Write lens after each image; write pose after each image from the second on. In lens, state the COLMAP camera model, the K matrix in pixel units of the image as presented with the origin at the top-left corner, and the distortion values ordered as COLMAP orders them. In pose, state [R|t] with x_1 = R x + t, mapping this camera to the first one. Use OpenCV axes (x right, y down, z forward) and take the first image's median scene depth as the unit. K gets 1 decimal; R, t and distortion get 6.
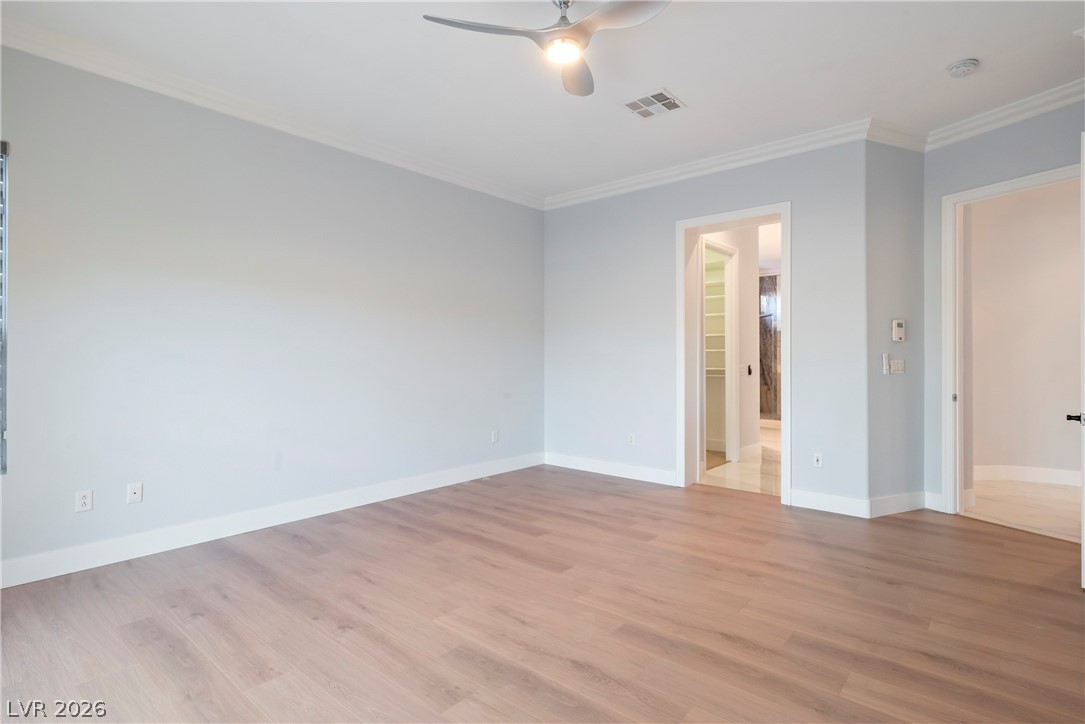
lens RADIAL K [[550.3, 0, 542.5], [0, 550.3, 362.0], [0, 0, 1]] dist [-0.001034, 0.000654]
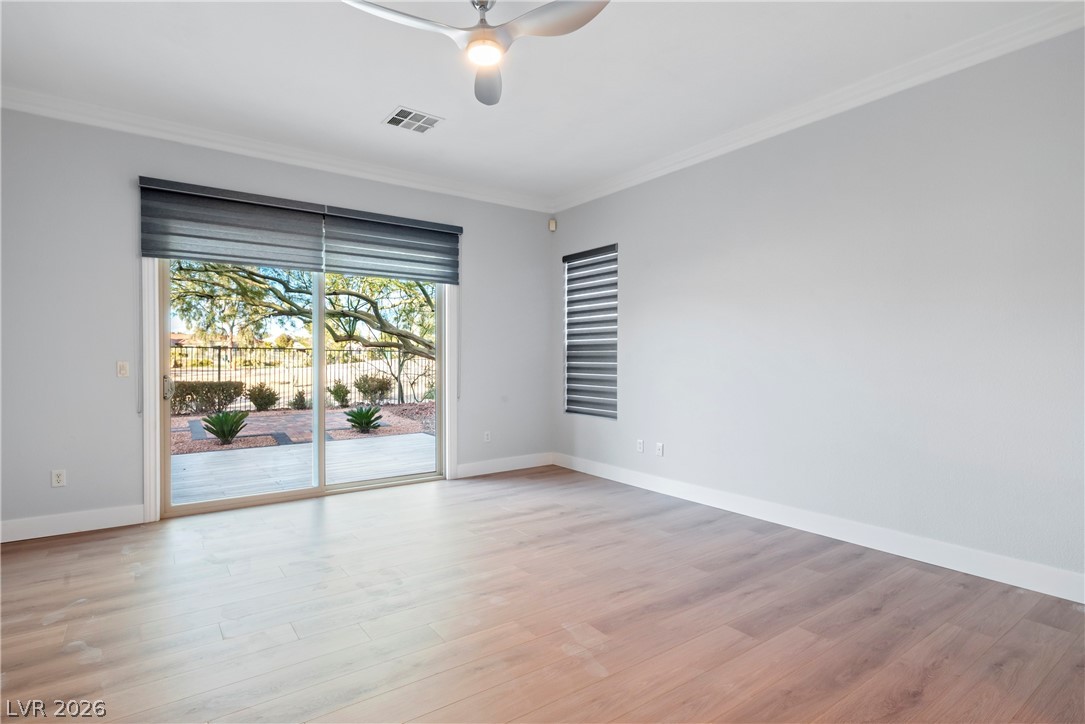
lens RADIAL K [[550.3, 0, 542.5], [0, 550.3, 362.0], [0, 0, 1]] dist [-0.001034, 0.000654]
pose [[-0.250675, 0.010619, -0.968013, 0.757442], [-0.003942, 0.999920, 0.011989, -0.014620], [0.968063, 0.006821, -0.250613, 1.028092]]
